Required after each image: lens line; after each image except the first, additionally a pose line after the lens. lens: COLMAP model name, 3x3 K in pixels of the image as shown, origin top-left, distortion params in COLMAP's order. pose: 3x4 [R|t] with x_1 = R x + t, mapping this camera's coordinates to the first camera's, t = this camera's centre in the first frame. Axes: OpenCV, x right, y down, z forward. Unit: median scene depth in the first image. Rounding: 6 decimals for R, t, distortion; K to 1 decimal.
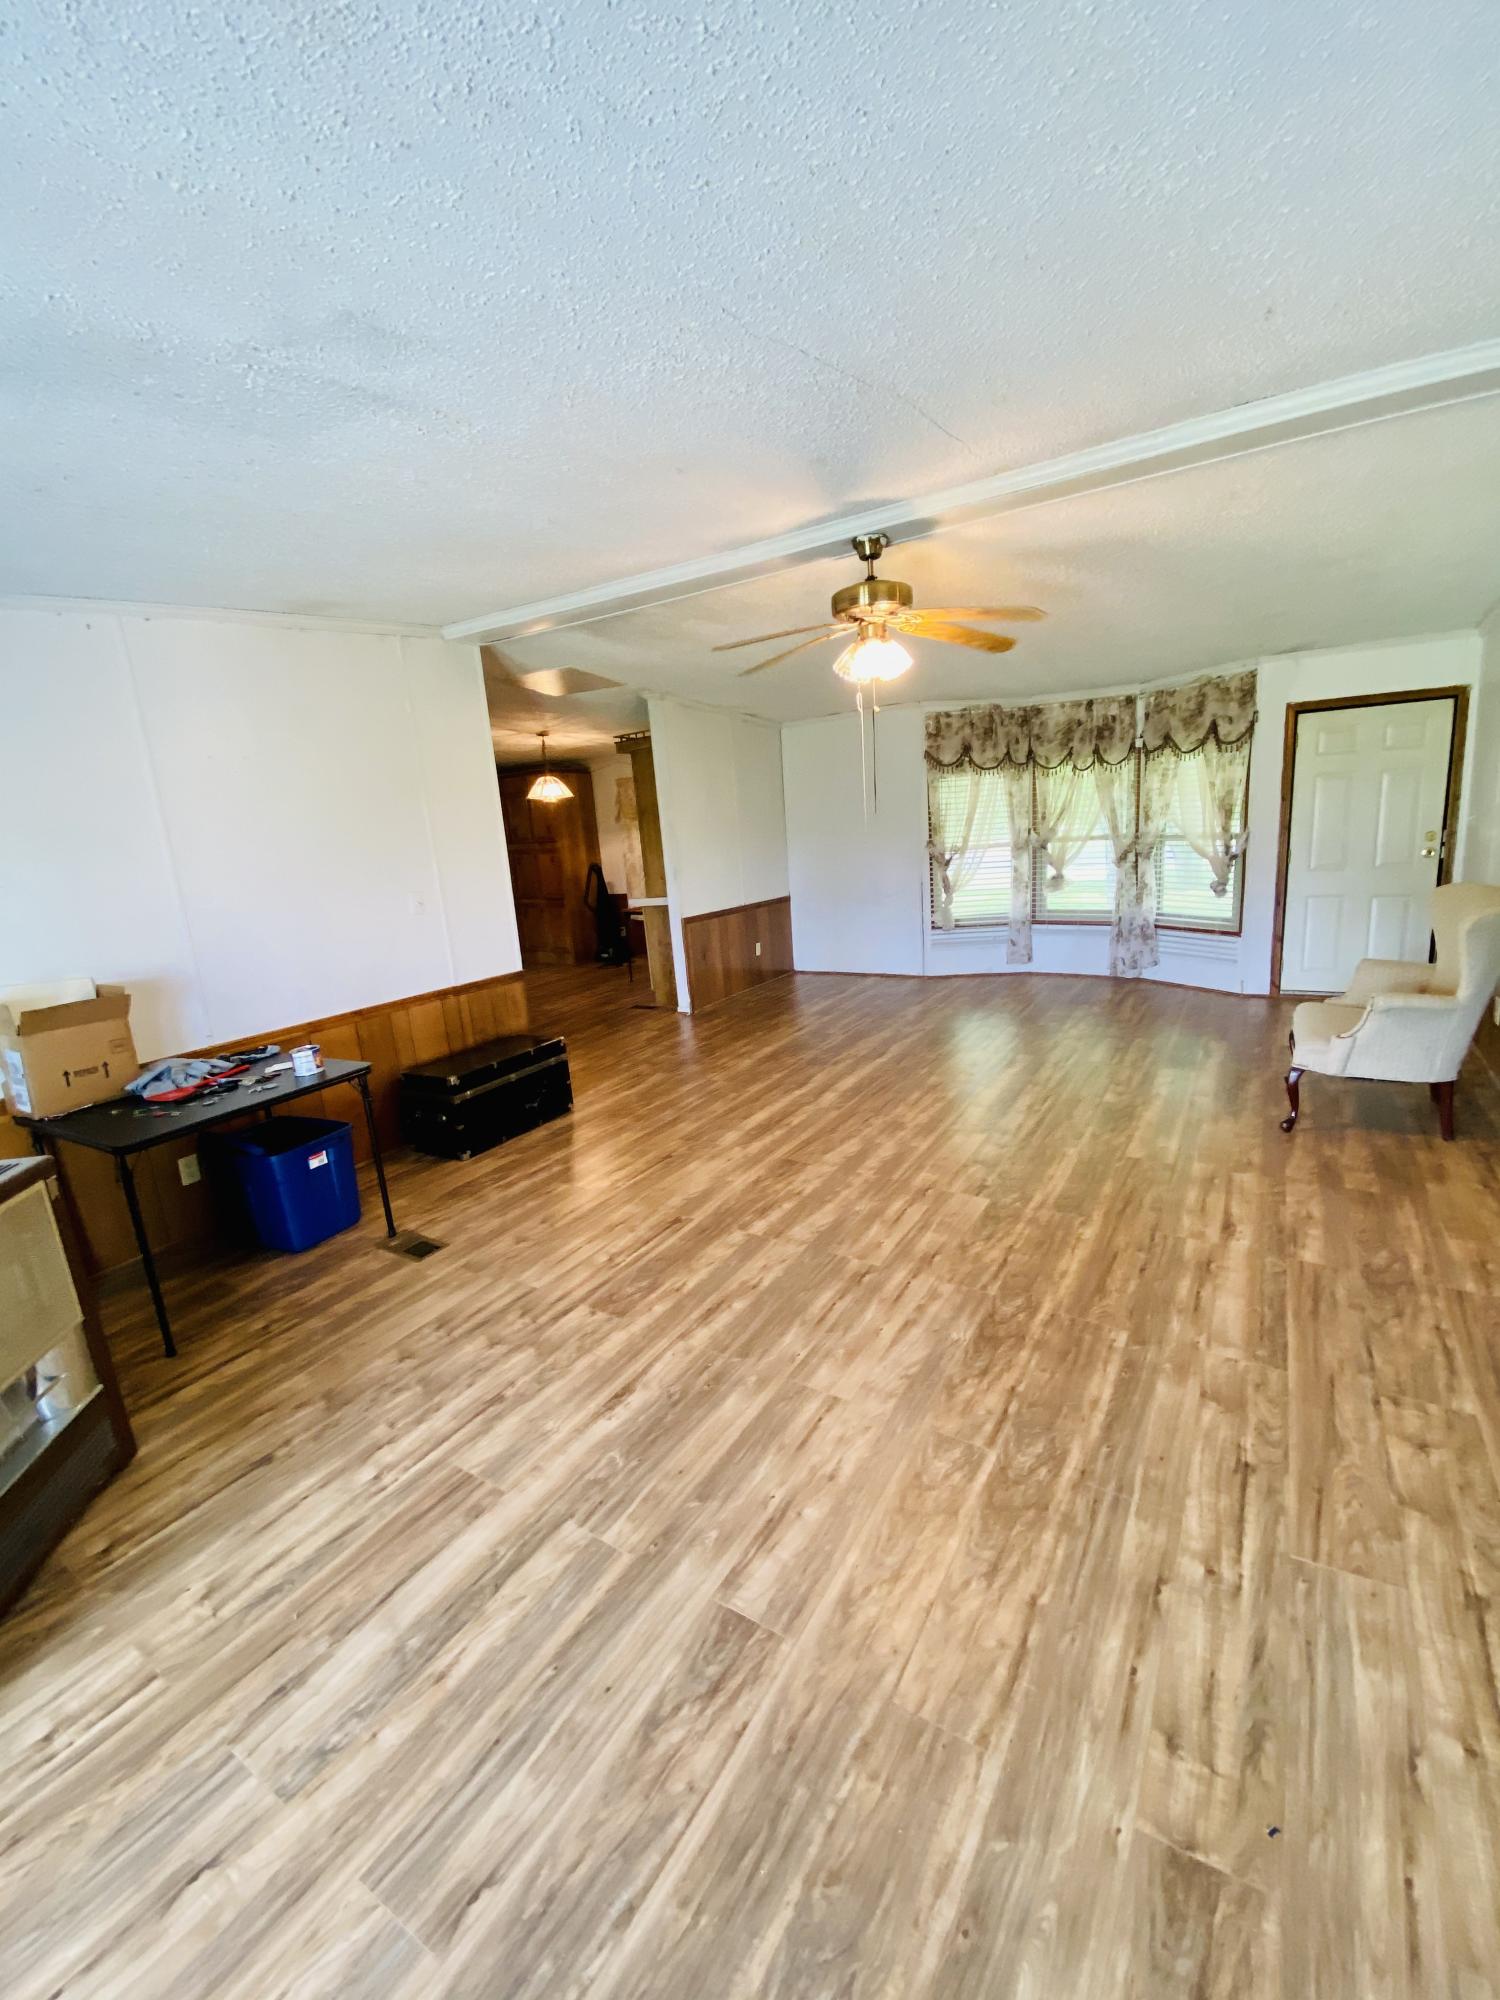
lens RADIAL K [[800.4, 0, 750.0], [0, 800.4, 1000.0], [0, 0, 1]] dist [-0.030168, -0.000083]
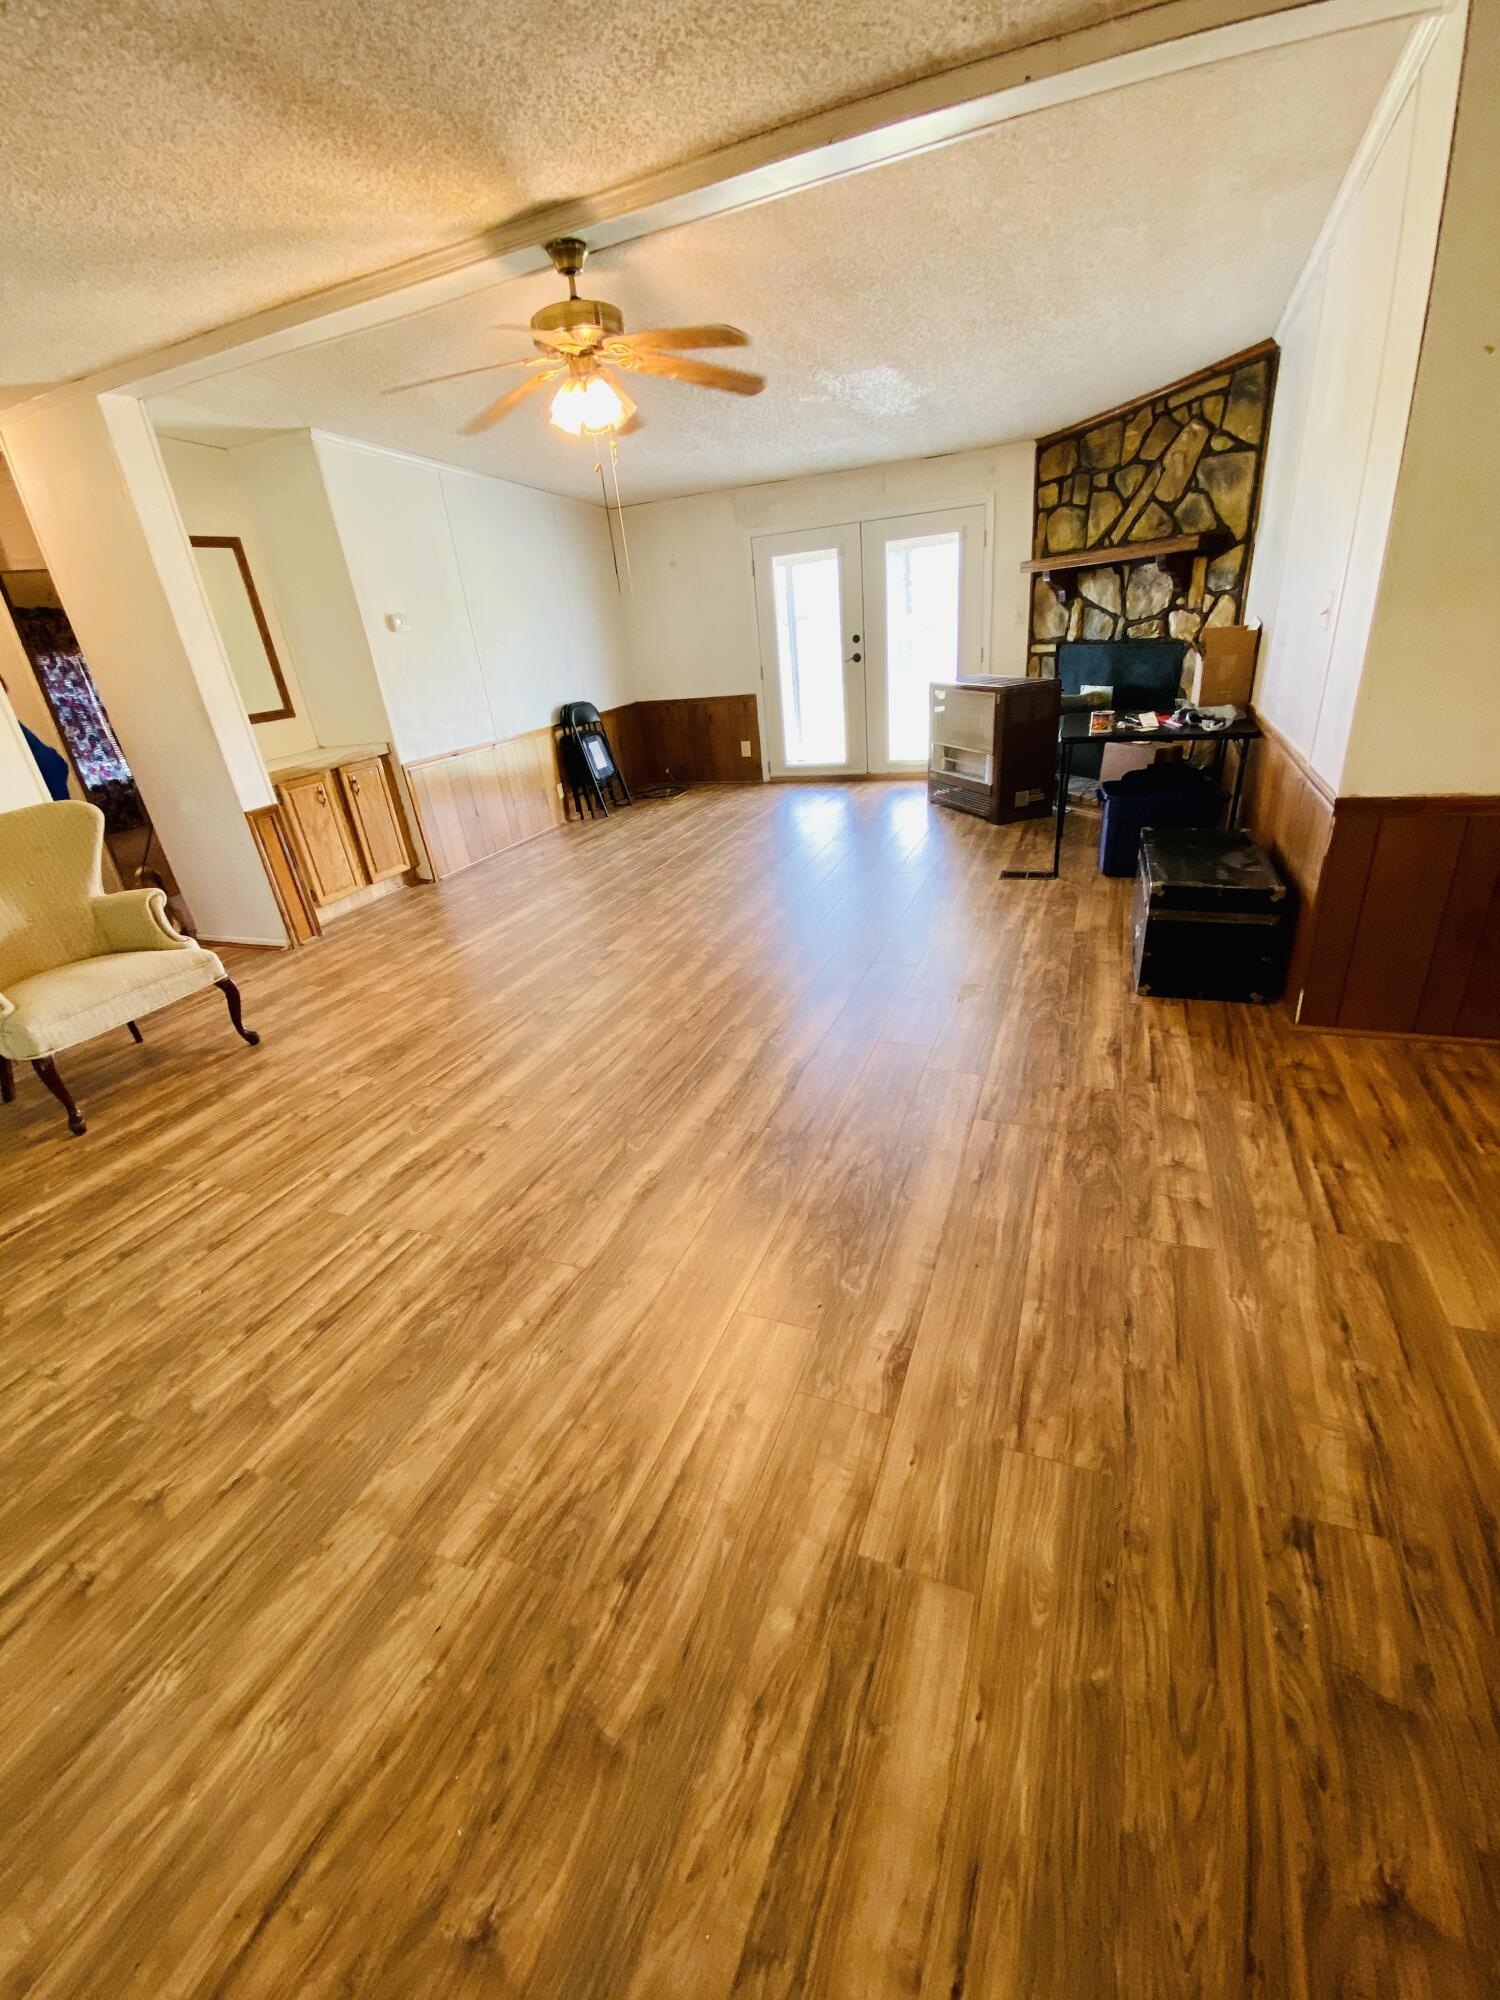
lens RADIAL K [[803.3, 0, 743.9], [0, 803.3, 1004.4], [0, 0, 1]] dist [0.000809, -0.000062]
pose [[-0.972373, 0.222350, -0.071066, 0.225830], [0.132100, 0.775153, 0.617809, -0.497000], [0.192457, 0.591353, -0.783110, 2.386082]]
